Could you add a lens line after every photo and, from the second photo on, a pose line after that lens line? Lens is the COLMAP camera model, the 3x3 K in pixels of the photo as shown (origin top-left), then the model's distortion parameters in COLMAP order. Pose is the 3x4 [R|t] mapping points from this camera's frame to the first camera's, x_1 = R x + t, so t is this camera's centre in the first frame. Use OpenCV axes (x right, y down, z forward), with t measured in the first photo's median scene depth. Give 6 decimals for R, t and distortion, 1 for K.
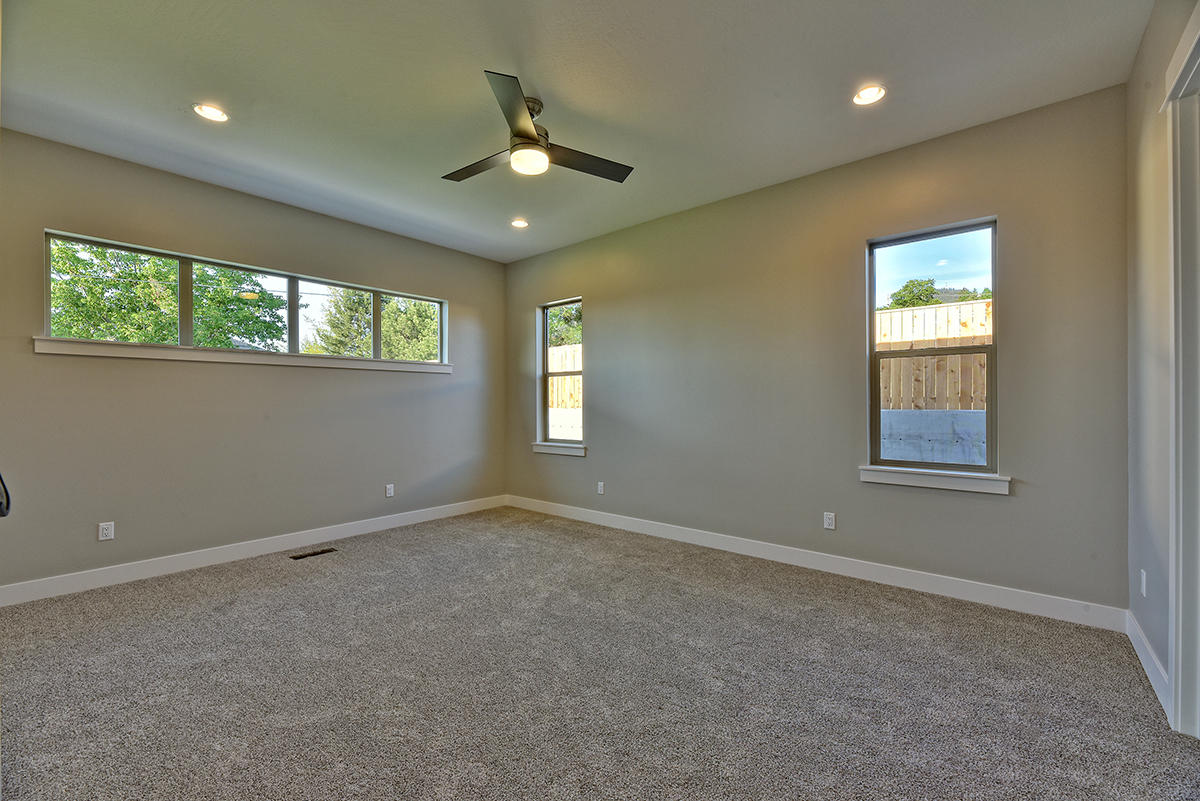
lens RADIAL K [[483.8, 0, 598.5], [0, 483.8, 402.5], [0, 0, 1]] dist [-0.003779, -0.000720]
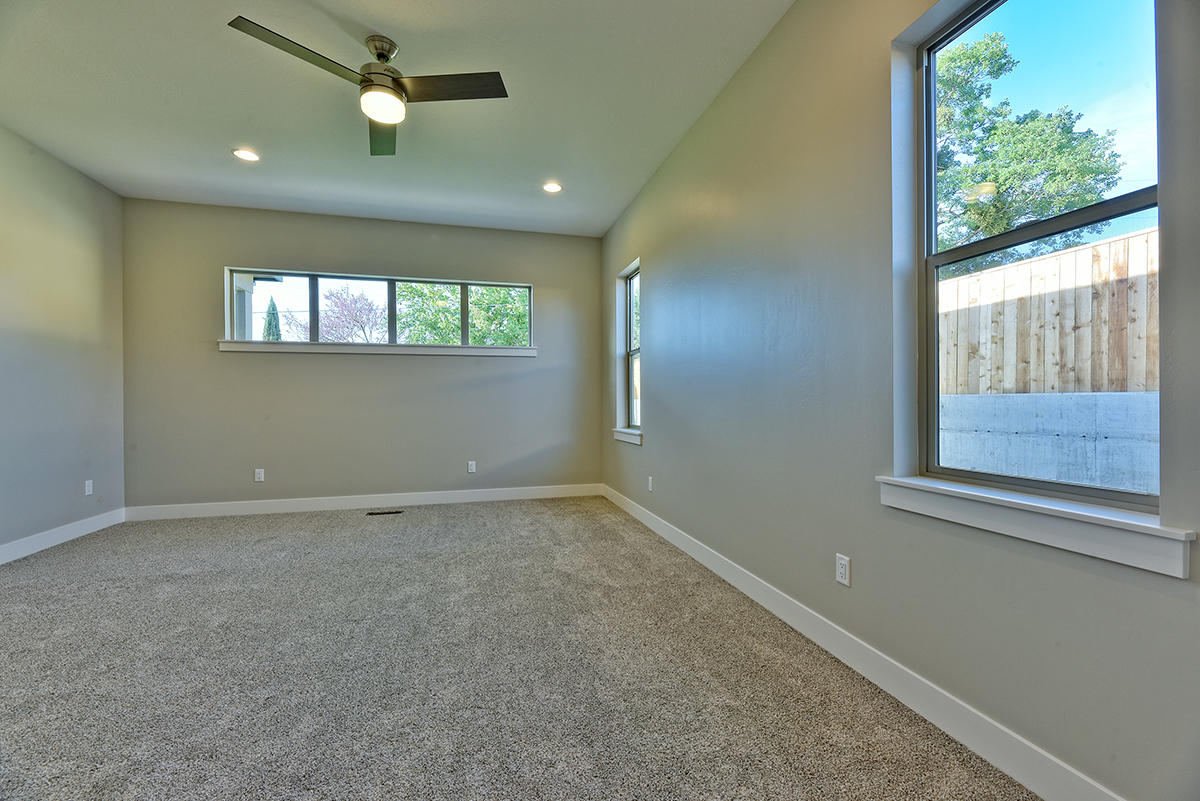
lens RADIAL K [[483.8, 0, 598.4], [0, 483.8, 403.6], [0, 0, 1]] dist [-0.003779, -0.000720]
pose [[0.822768, 0.001338, -0.568376, 0.486646], [0.003723, 0.999963, 0.007743, 0.039430], [0.568365, -0.008486, 0.822733, 0.323548]]
